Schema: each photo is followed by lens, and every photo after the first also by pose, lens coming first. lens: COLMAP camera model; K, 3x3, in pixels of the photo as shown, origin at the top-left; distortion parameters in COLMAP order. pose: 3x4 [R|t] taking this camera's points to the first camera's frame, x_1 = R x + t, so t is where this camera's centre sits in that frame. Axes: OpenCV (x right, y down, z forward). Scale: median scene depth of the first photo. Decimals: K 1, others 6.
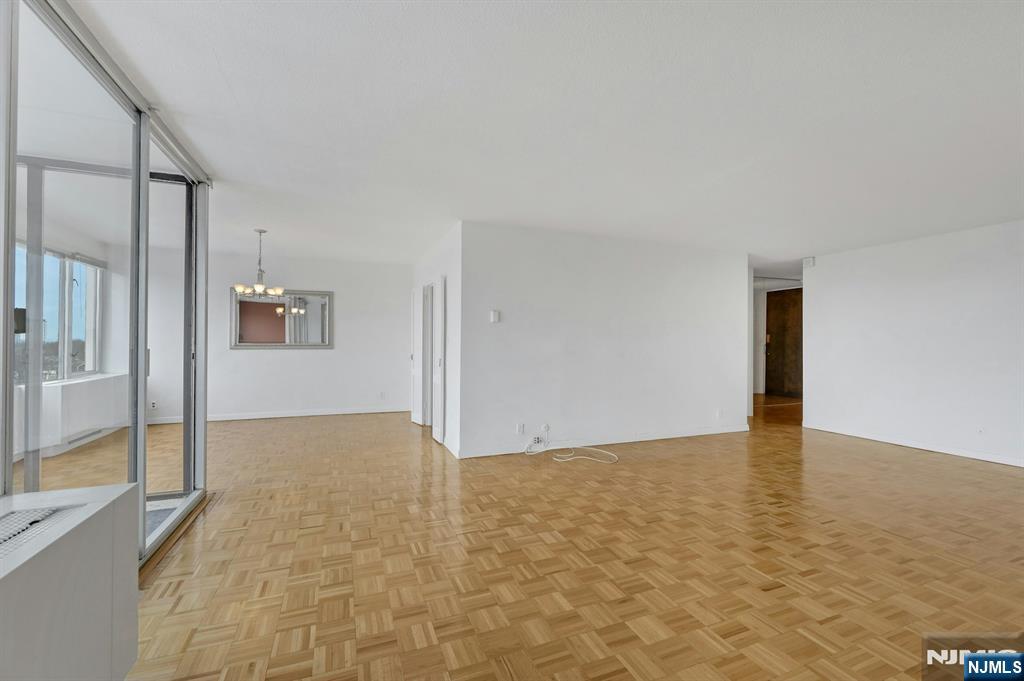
lens RADIAL K [[426.4, 0, 504.8], [0, 426.4, 337.0], [0, 0, 1]] dist [-0.004897, -0.000543]
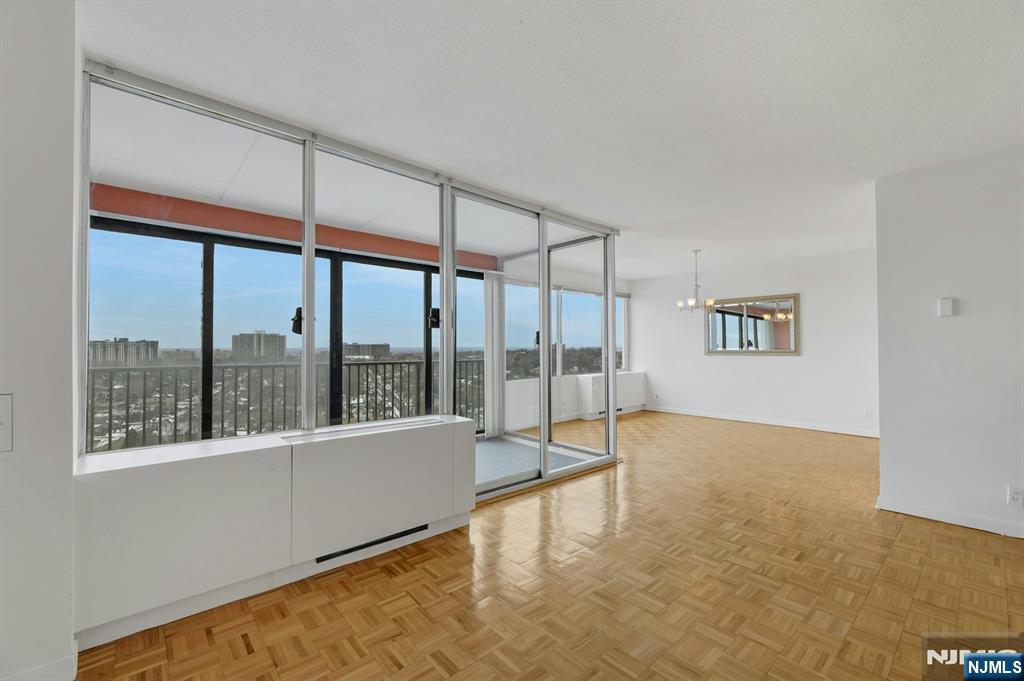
lens RADIAL K [[426.4, 0, 504.8], [0, 426.4, 337.0], [0, 0, 1]] dist [-0.004897, -0.000543]
pose [[0.333537, -0.029642, -0.942271, 0.358725], [0.015628, 0.999542, -0.025912, 0.002611], [0.942608, -0.006083, 0.333847, 0.153528]]
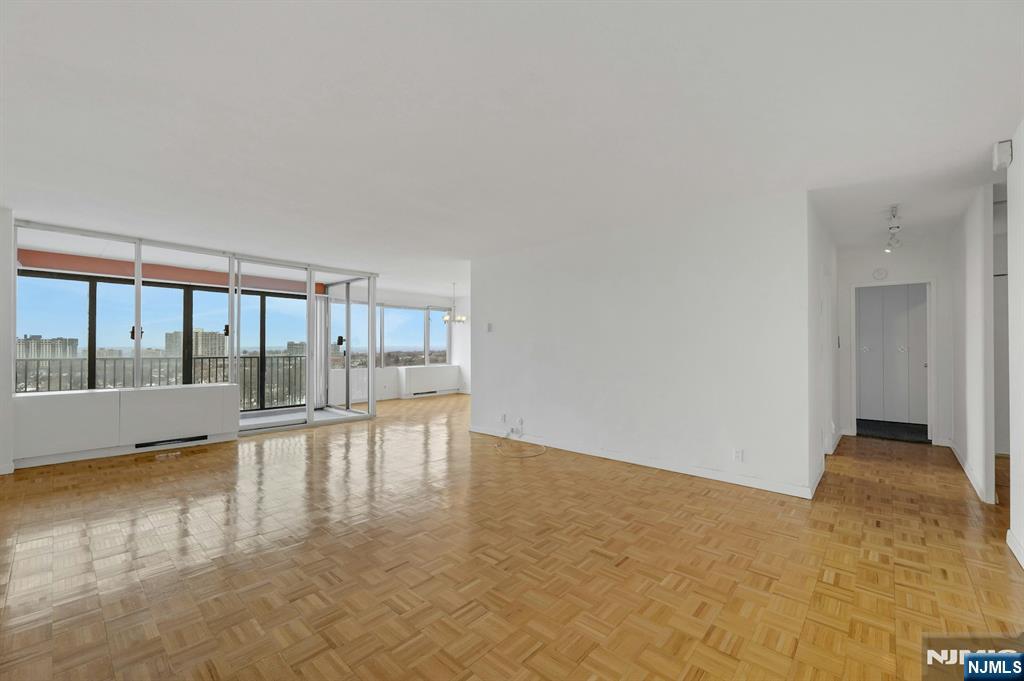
lens RADIAL K [[428.9, 0, 512.0], [0, 428.9, 340.5], [0, 0, 1]] dist [0.015807, -0.017477]
pose [[0.434297, -0.020086, -0.900546, 1.229538], [0.010743, 0.999796, -0.017118, 0.013636], [0.900706, -0.002240, 0.434424, 0.509924]]
